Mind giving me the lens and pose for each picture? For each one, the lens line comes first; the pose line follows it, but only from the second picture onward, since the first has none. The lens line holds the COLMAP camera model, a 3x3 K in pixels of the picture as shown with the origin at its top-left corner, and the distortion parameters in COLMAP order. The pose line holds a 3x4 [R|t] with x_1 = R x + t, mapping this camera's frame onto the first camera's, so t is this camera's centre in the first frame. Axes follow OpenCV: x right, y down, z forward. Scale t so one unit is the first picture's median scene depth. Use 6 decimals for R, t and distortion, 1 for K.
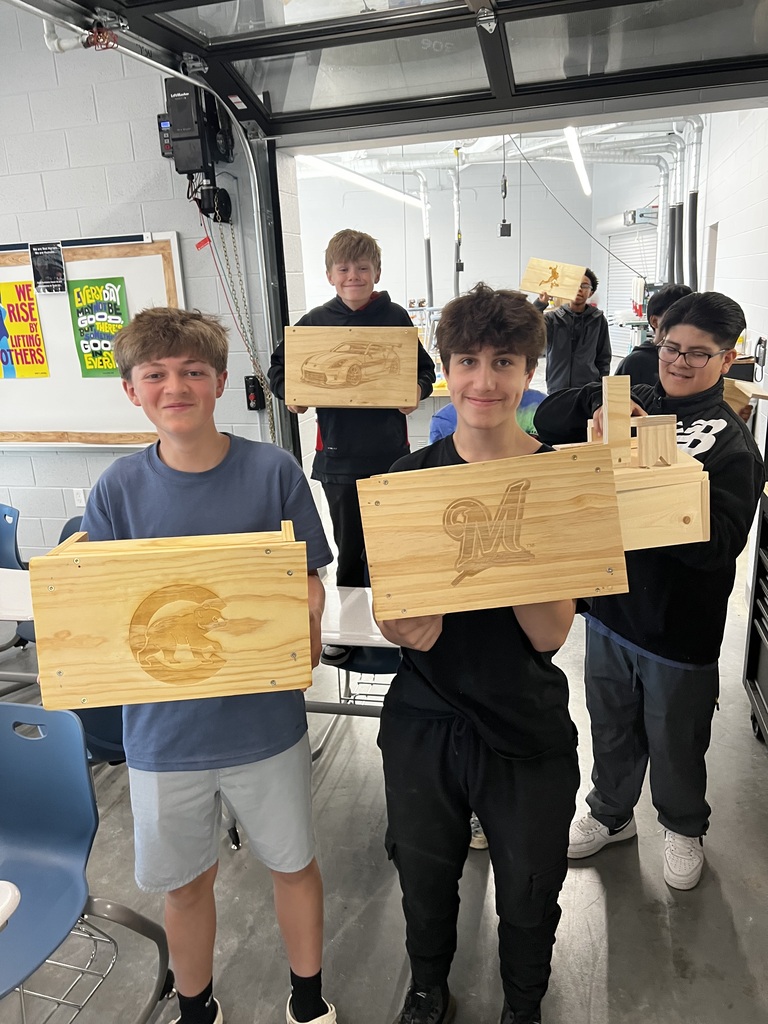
lens RADIAL K [[764.5, 0, 384.0], [0, 764.5, 512.0], [0, 0, 1]] dist [0.017478, -0.004512]
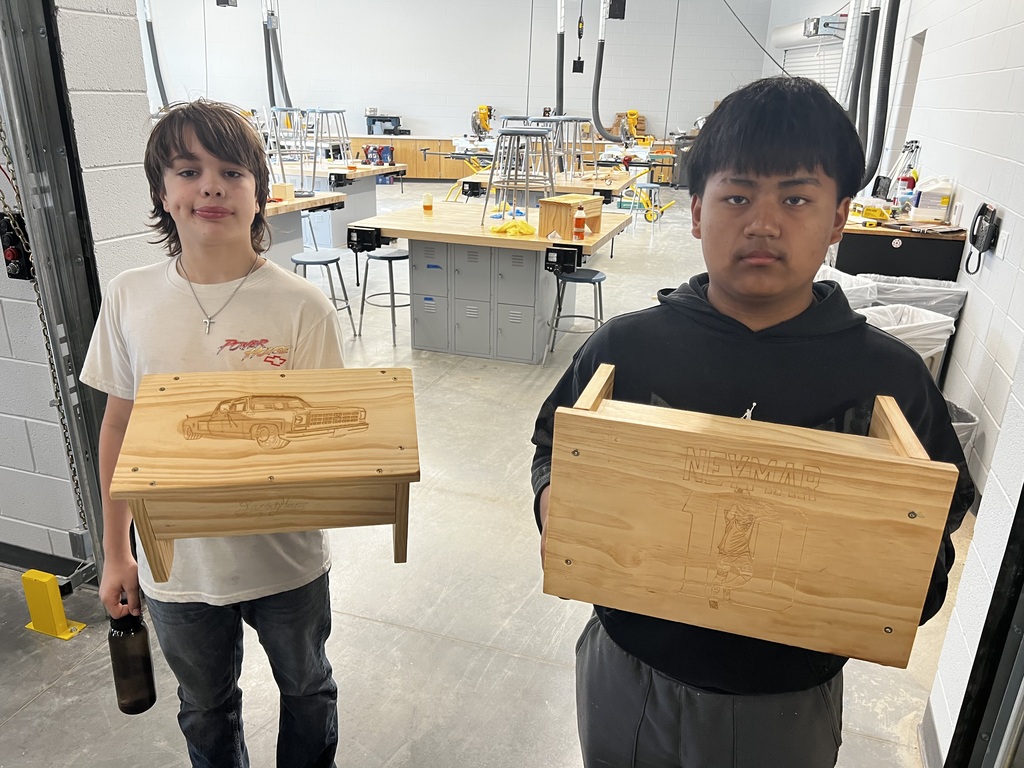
lens RADIAL K [[764.5, 0, 515.3], [0, 764.5, 377.3], [0, 0, 1]] dist [0.017478, -0.004512]
pose [[0.995920, 0.087648, -0.021481, 0.063474], [-0.085976, 0.993888, 0.069245, -0.046062], [0.027419, -0.067116, 0.997368, 0.167472]]
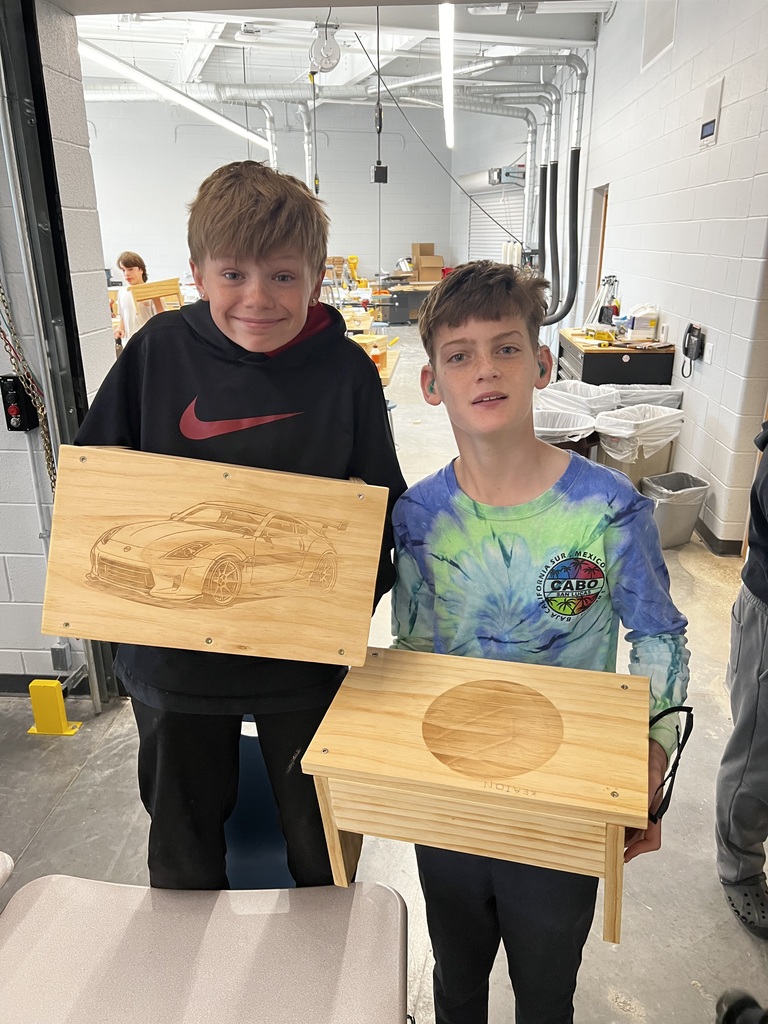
lens RADIAL K [[764.5, 0, 384.0], [0, 764.5, 512.0], [0, 0, 1]] dist [0.017478, -0.004512]
pose [[0.980621, -0.020846, 0.194805, -0.000354], [0.010571, 0.998505, 0.053635, -0.034363], [-0.195631, -0.050536, 0.979375, 0.115292]]
